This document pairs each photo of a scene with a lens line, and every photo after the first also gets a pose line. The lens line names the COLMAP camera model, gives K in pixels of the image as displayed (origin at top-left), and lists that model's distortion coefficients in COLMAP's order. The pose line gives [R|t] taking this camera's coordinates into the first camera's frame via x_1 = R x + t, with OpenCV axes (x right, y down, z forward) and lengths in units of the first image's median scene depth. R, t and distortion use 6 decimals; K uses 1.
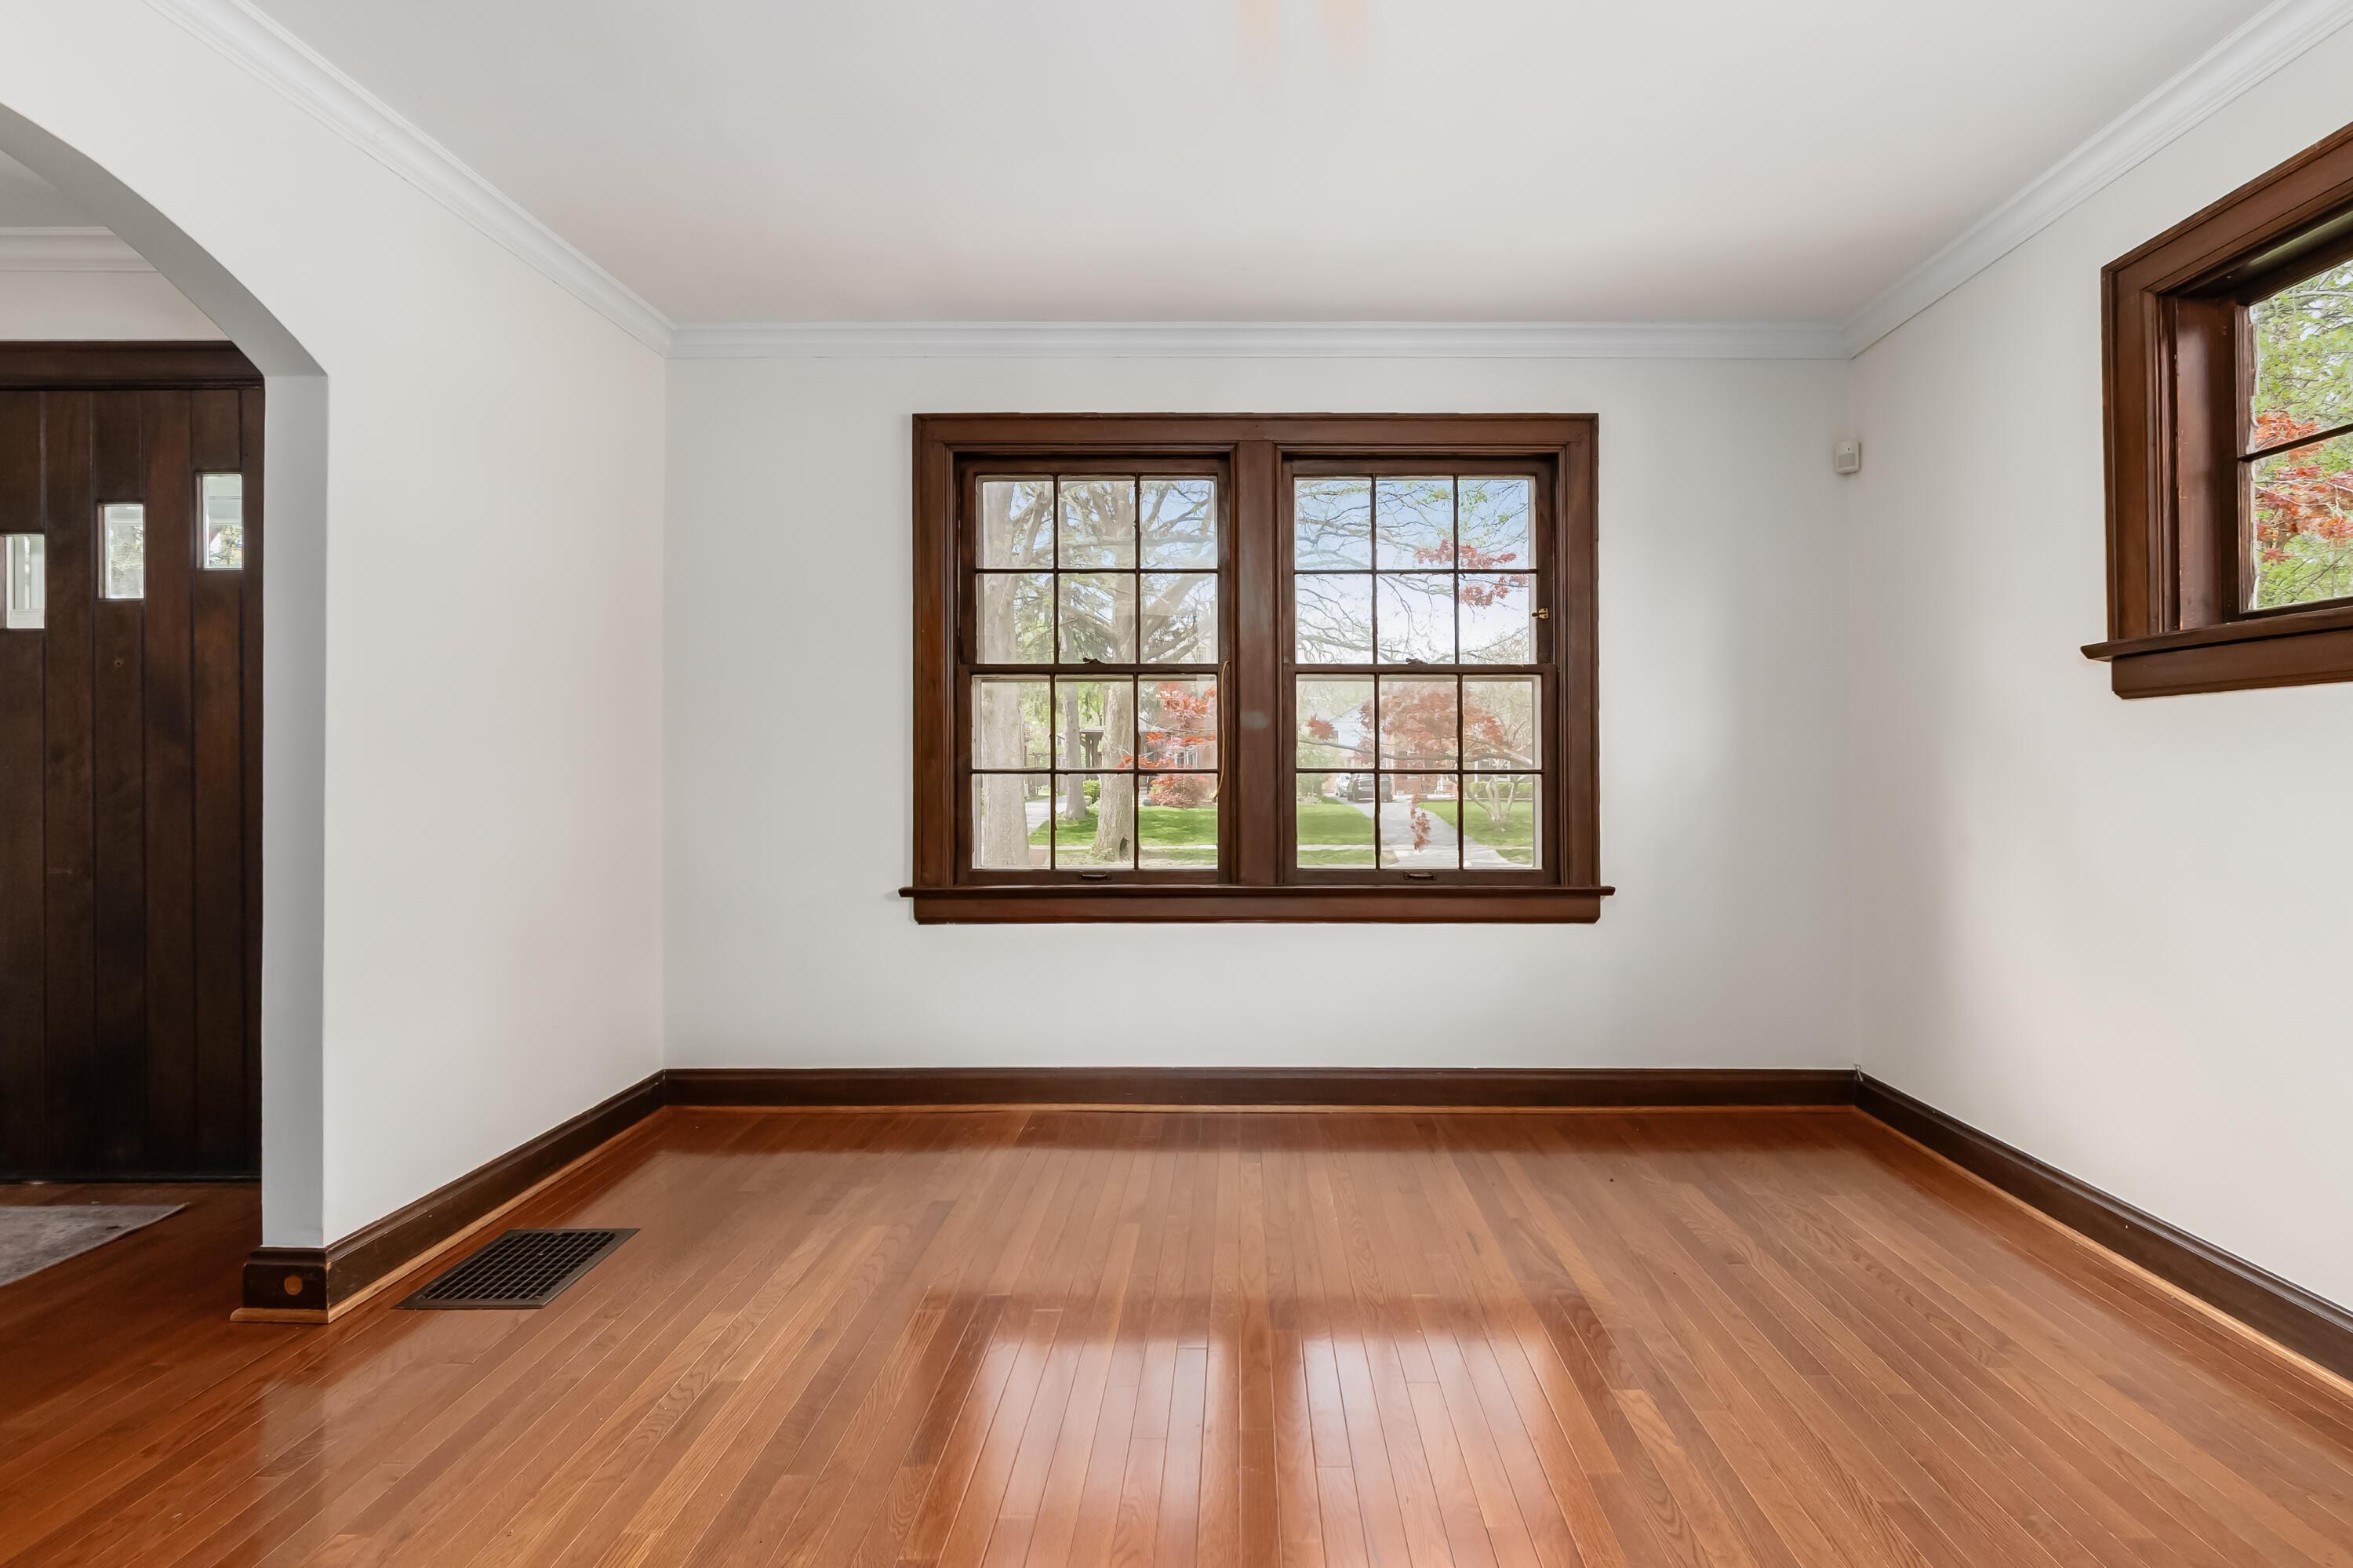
lens RADIAL K [[1036.2, 0, 1206.7], [0, 1036.2, 752.1], [0, 0, 1]] dist [-0.018738, -0.001148]
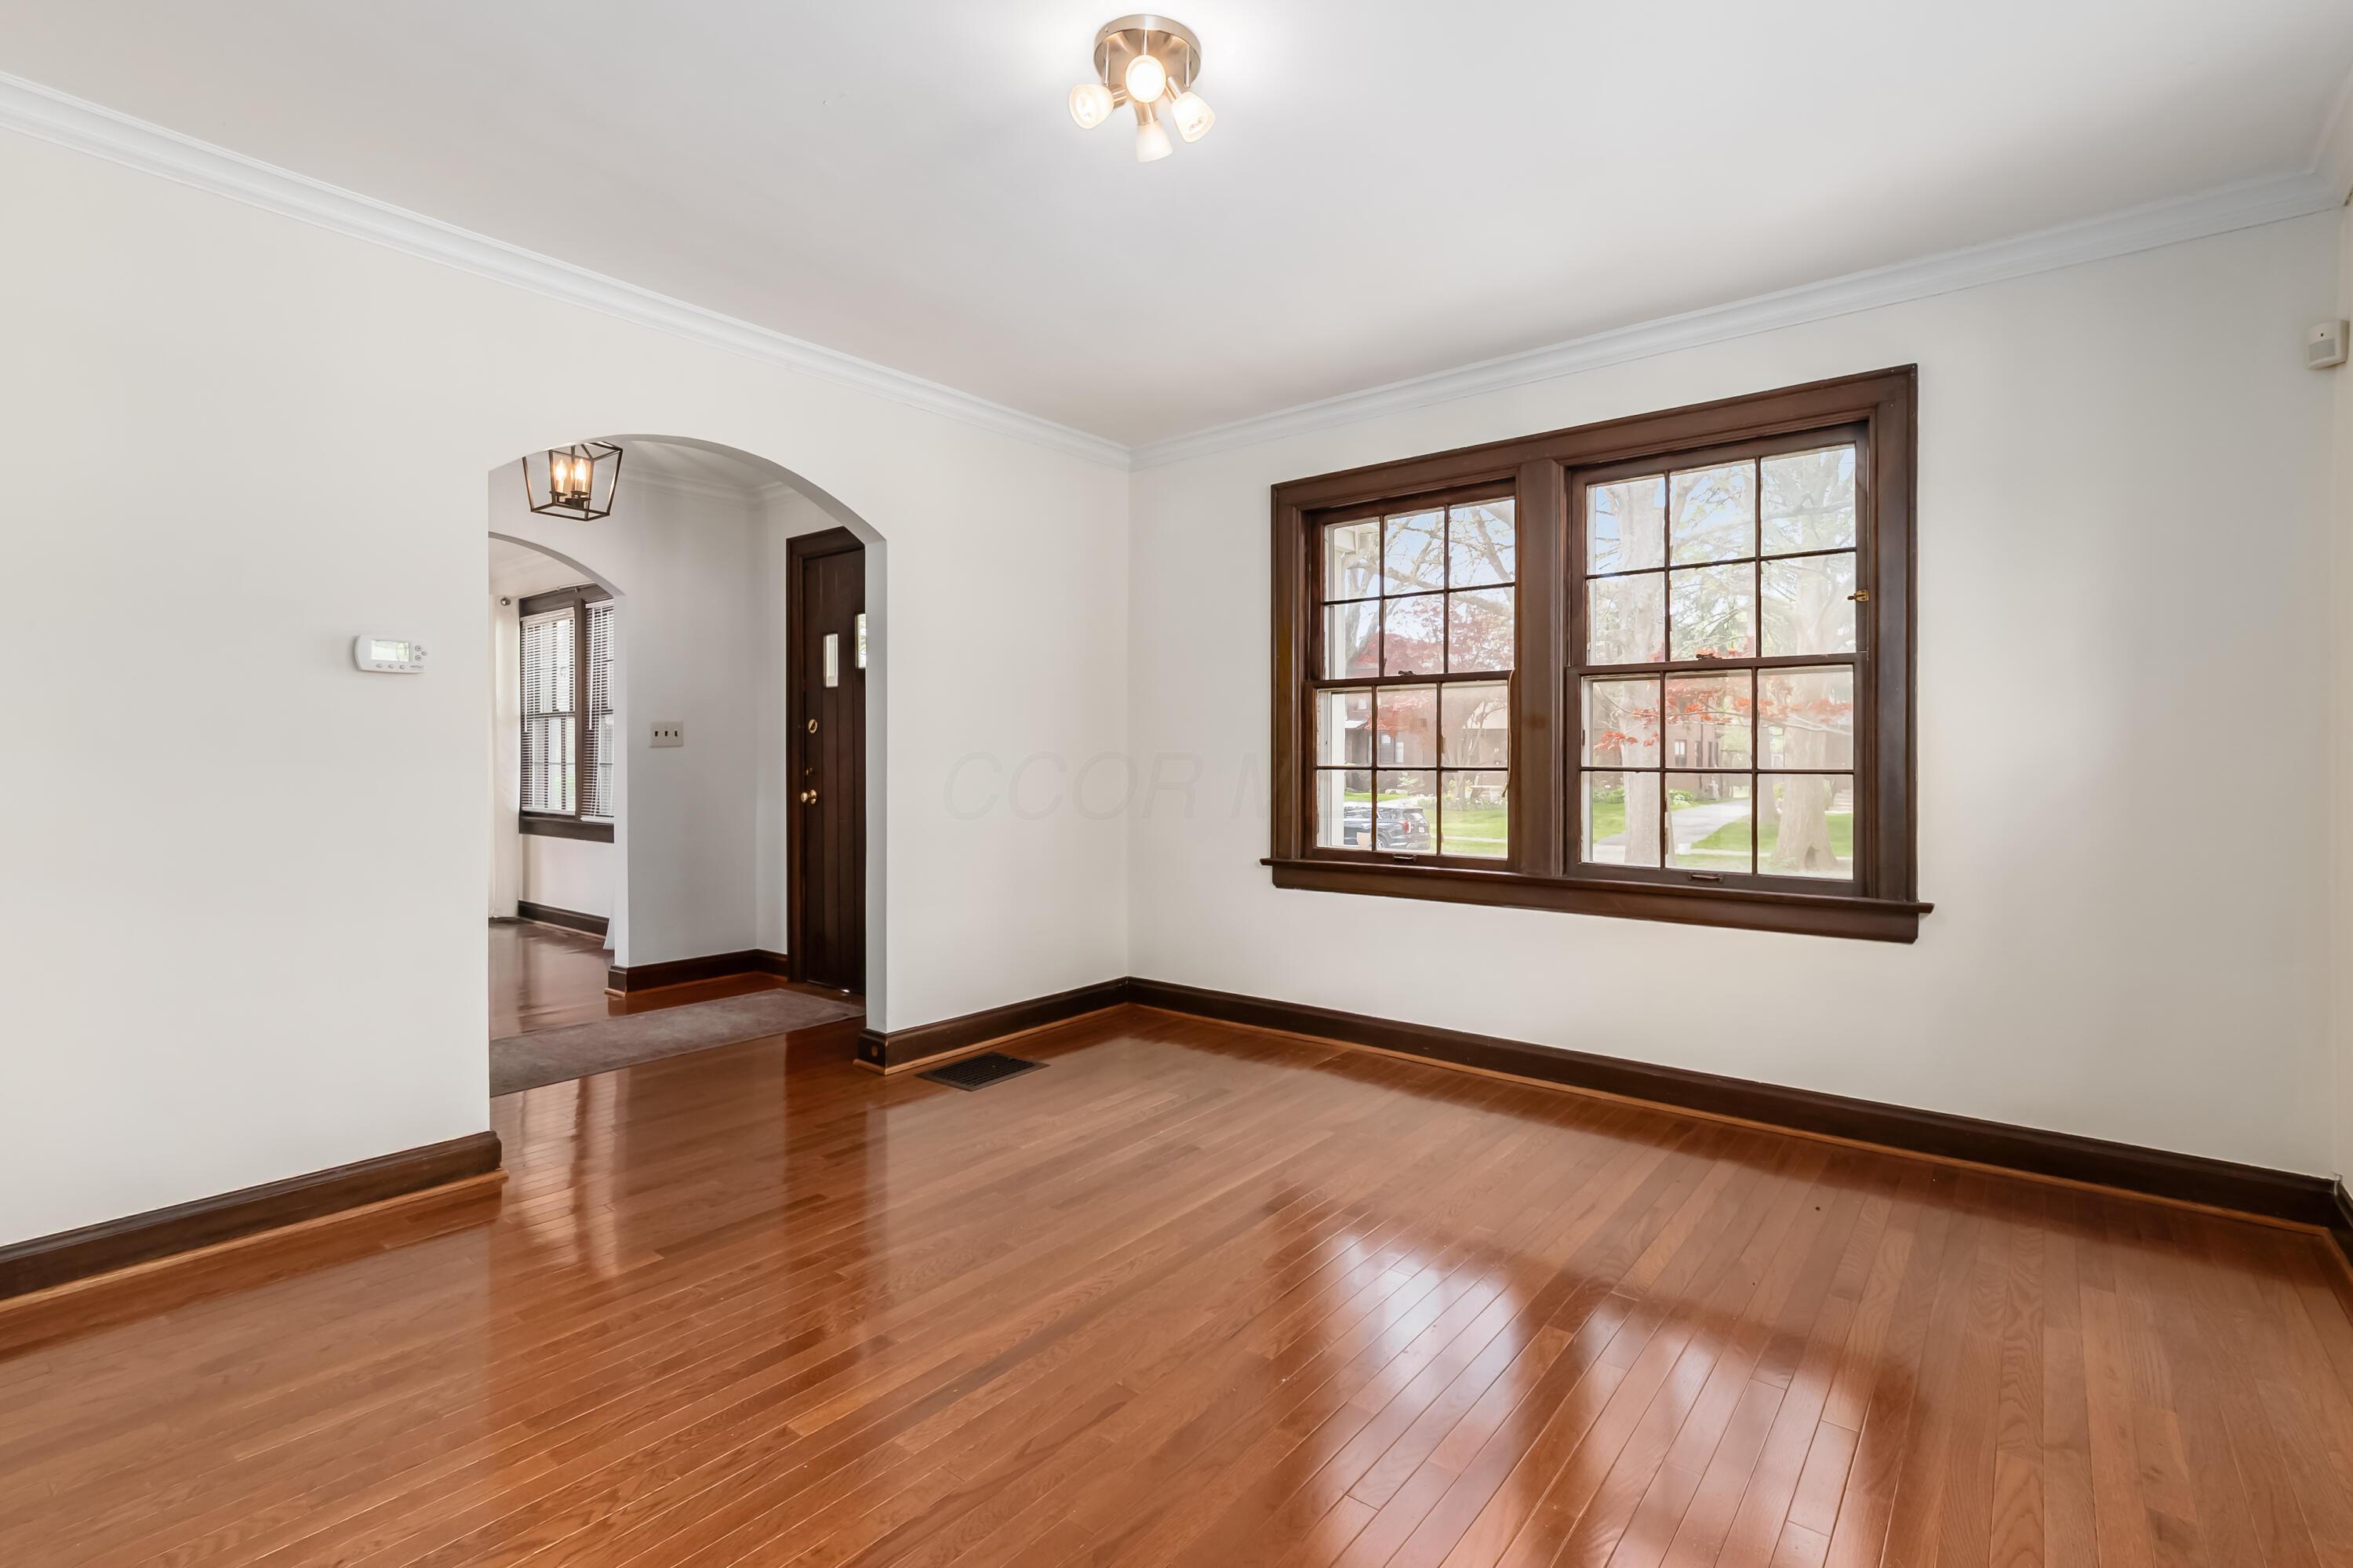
lens RADIAL K [[1036.2, 0, 1206.7], [0, 1036.2, 752.1], [0, 0, 1]] dist [-0.018738, -0.001148]
pose [[0.793228, -0.003470, -0.608915, 0.423860], [0.008326, 0.999952, 0.005147, -0.007427], [0.608868, -0.009153, 0.793218, -0.057824]]
